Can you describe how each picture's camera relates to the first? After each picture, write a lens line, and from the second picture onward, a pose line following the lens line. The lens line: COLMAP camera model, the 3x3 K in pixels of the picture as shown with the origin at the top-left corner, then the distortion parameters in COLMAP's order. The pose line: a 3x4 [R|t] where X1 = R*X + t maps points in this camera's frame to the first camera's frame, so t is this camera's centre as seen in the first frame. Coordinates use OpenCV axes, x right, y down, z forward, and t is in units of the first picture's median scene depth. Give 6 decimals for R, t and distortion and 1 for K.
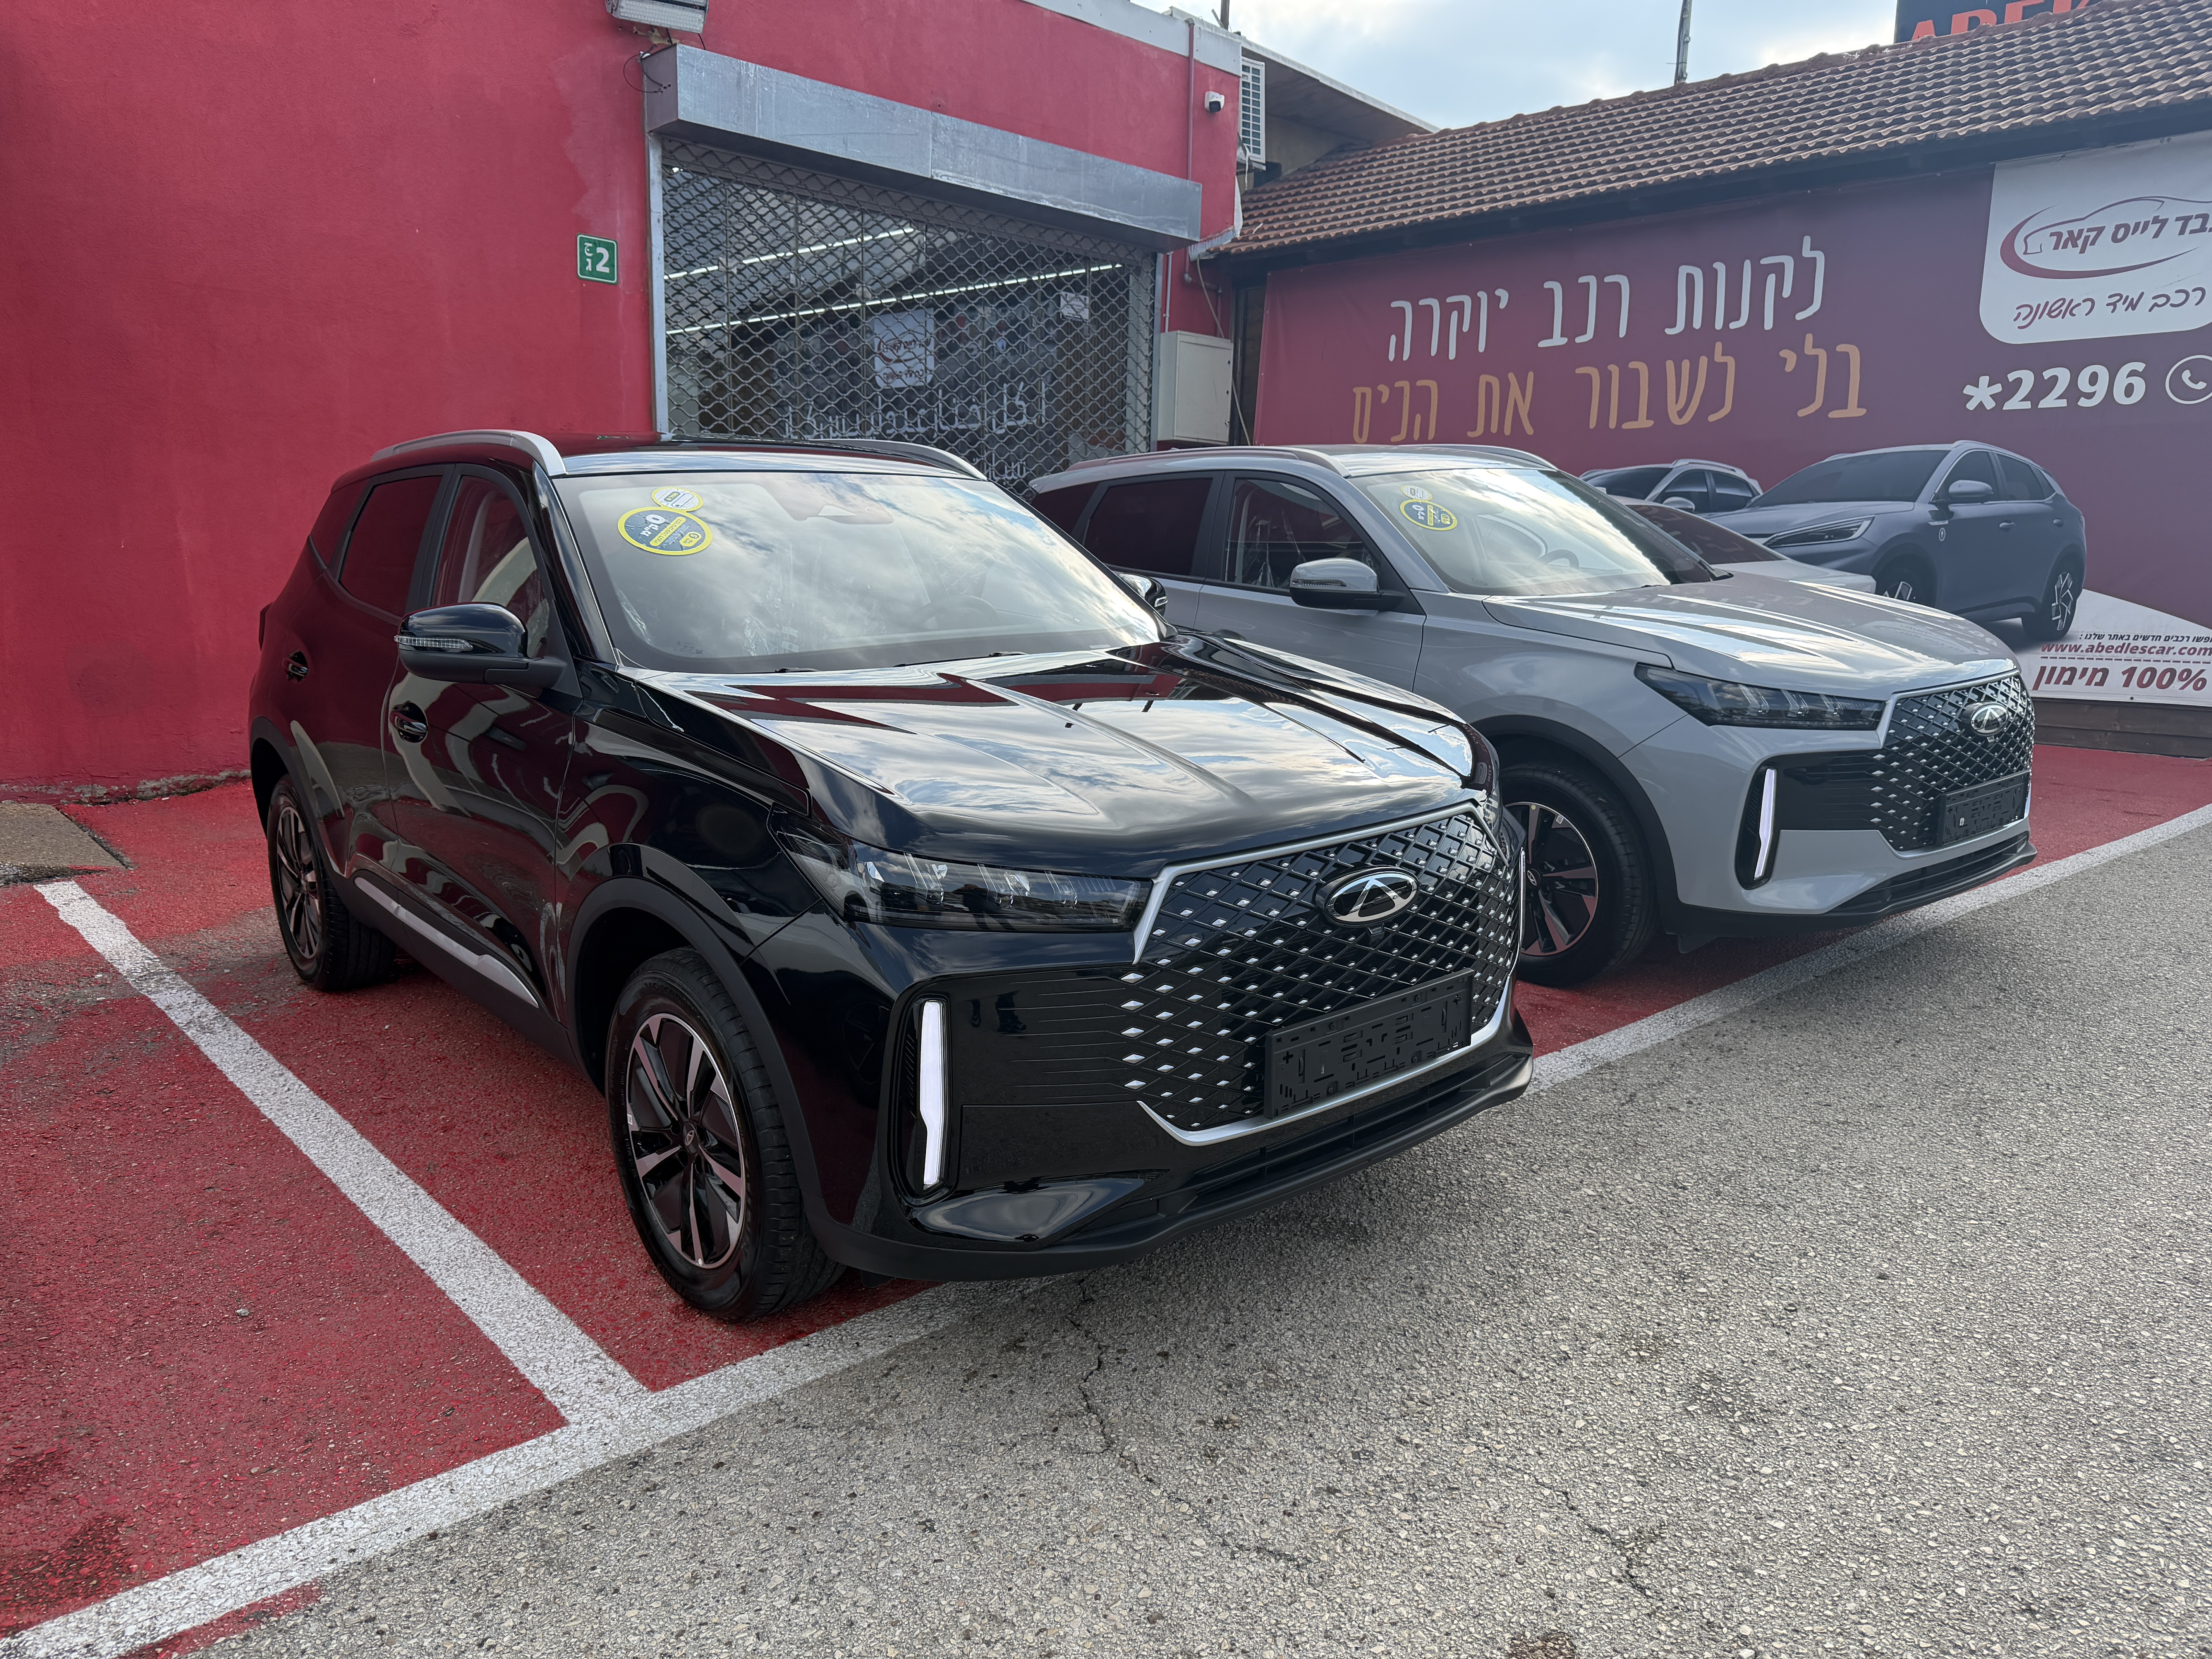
lens RADIAL K [[1596.3, 0, 1106.0], [0, 1596.3, 829.5], [0, 0, 1]] dist [-0.011339, -0.008706]
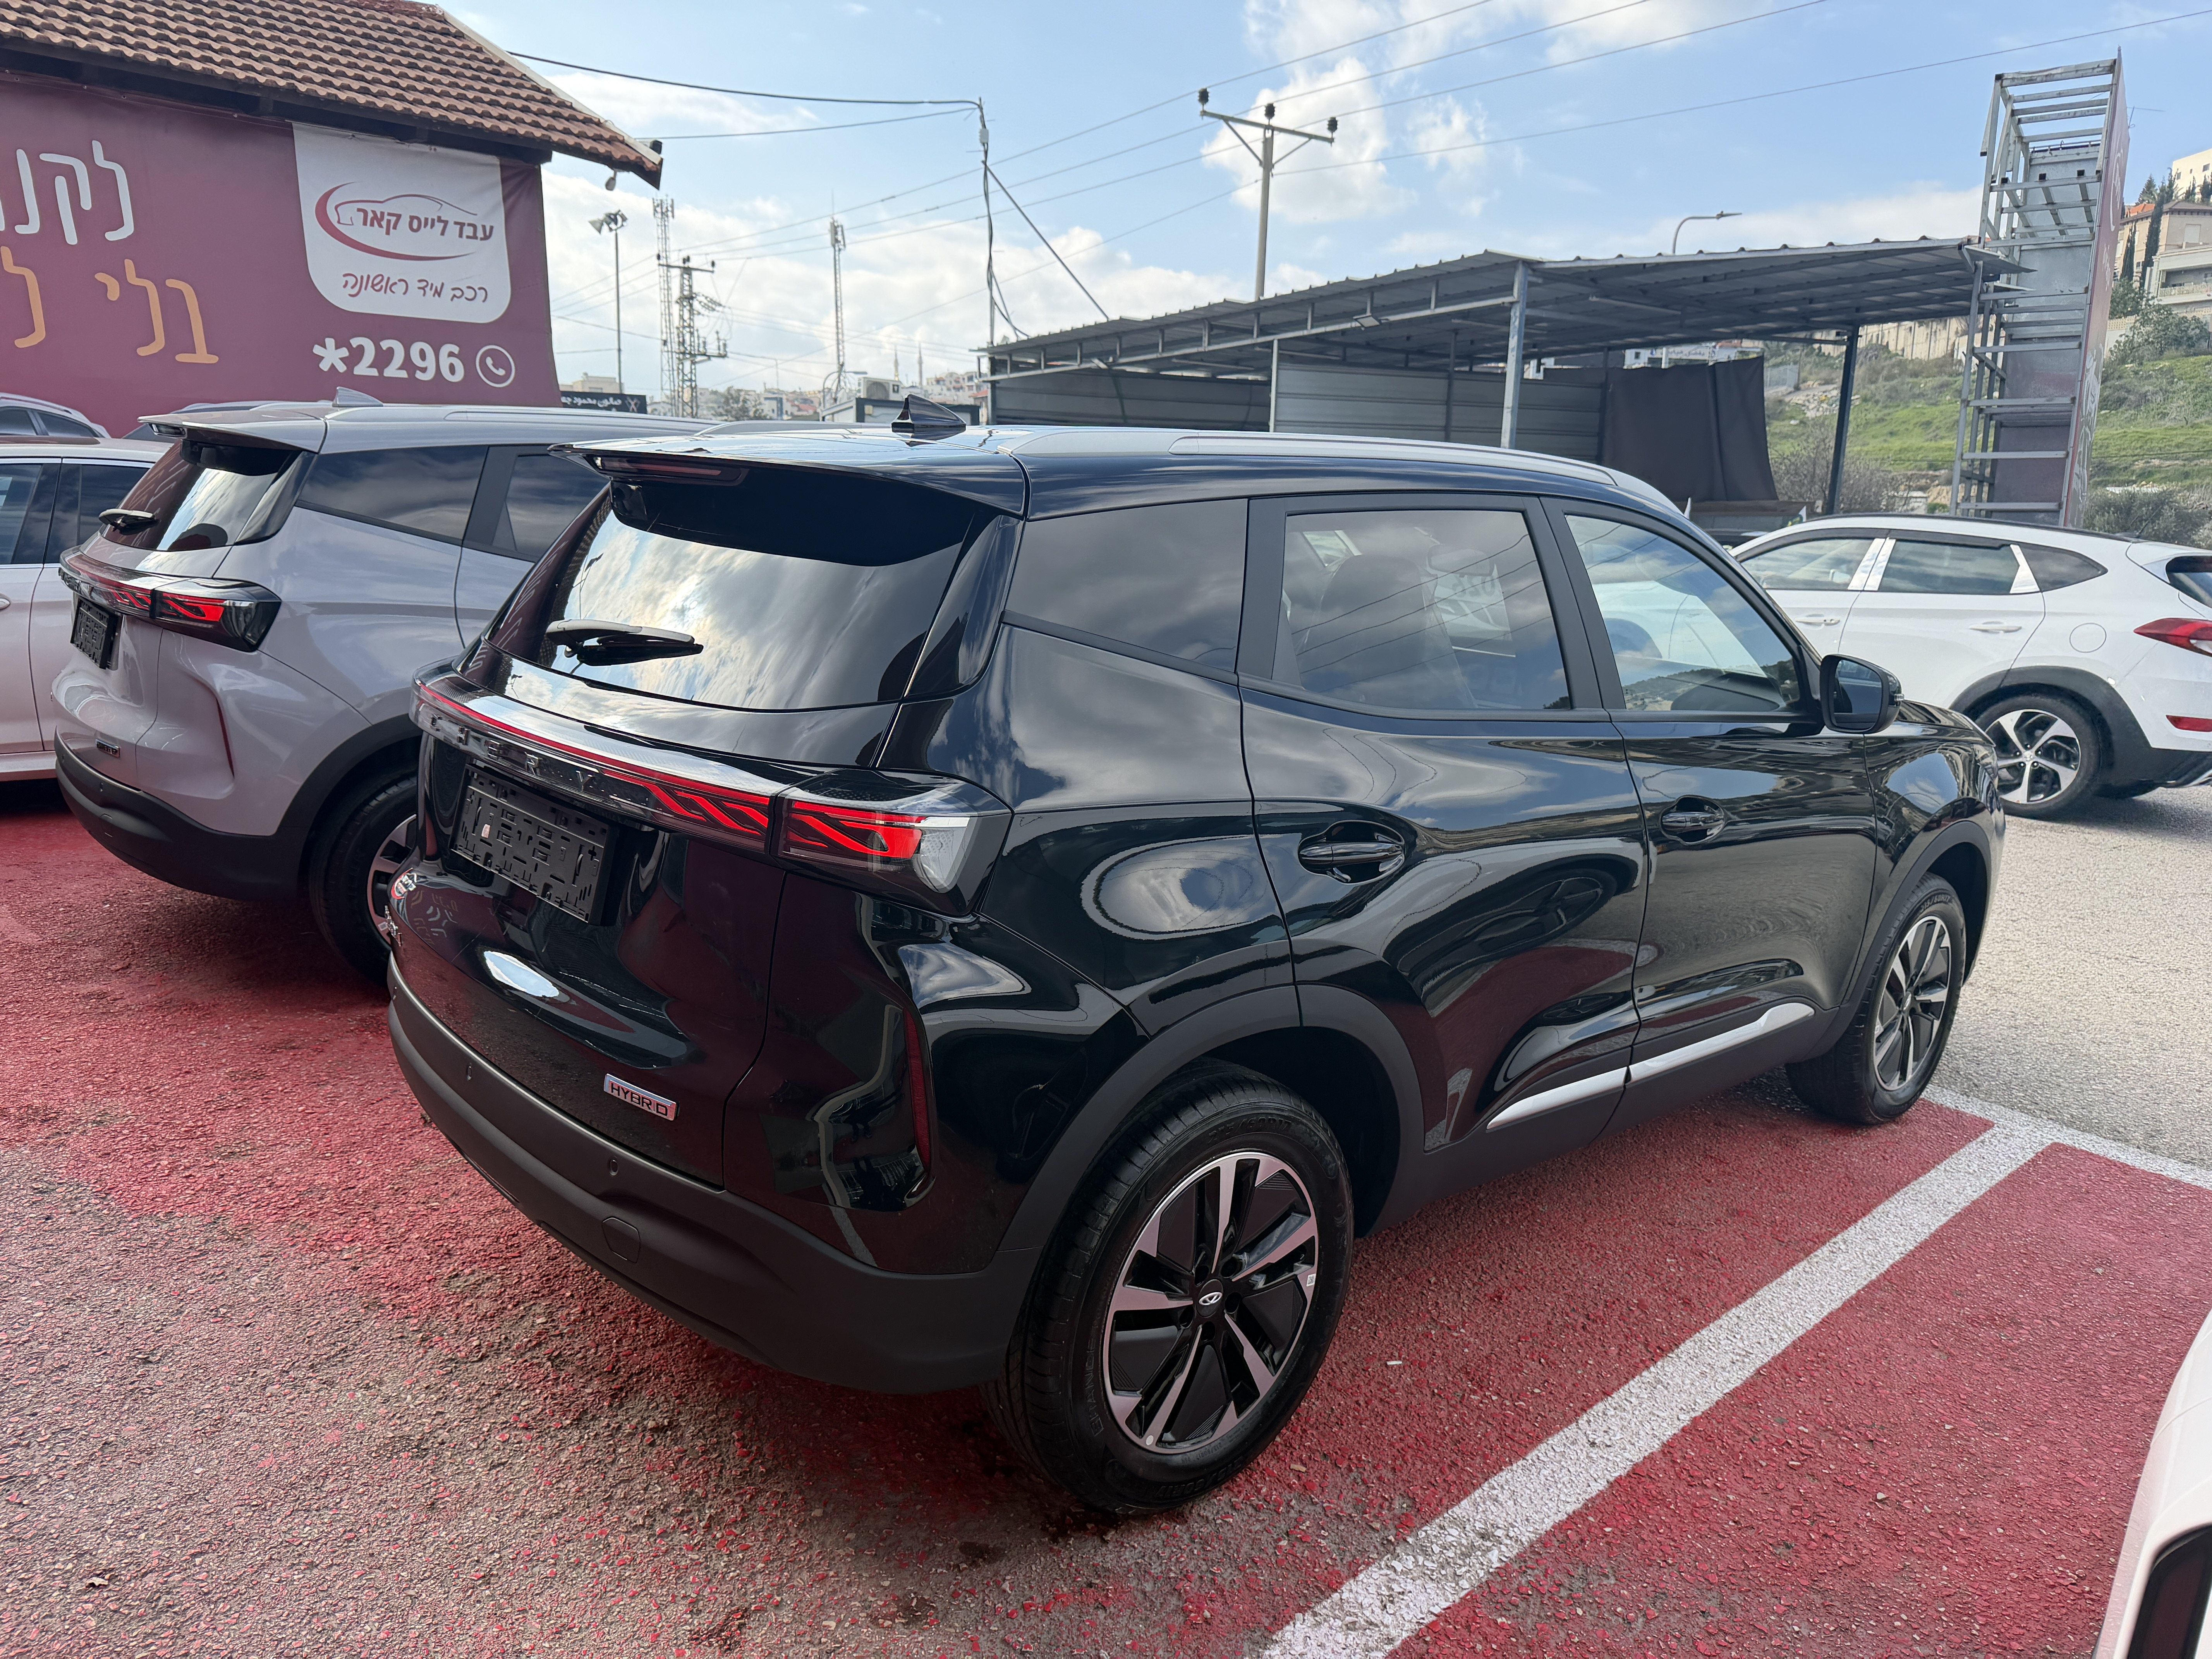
lens RADIAL K [[1566.8, 0, 1106.0], [0, 1566.8, 829.5], [0, 0, 1]] dist [-0.009504, -0.003512]
pose [[-0.026069, -0.203008, 0.978830, -0.515614], [0.154277, 0.966615, 0.204583, -0.109260], [-0.987684, 0.156344, 0.006121, 0.554697]]
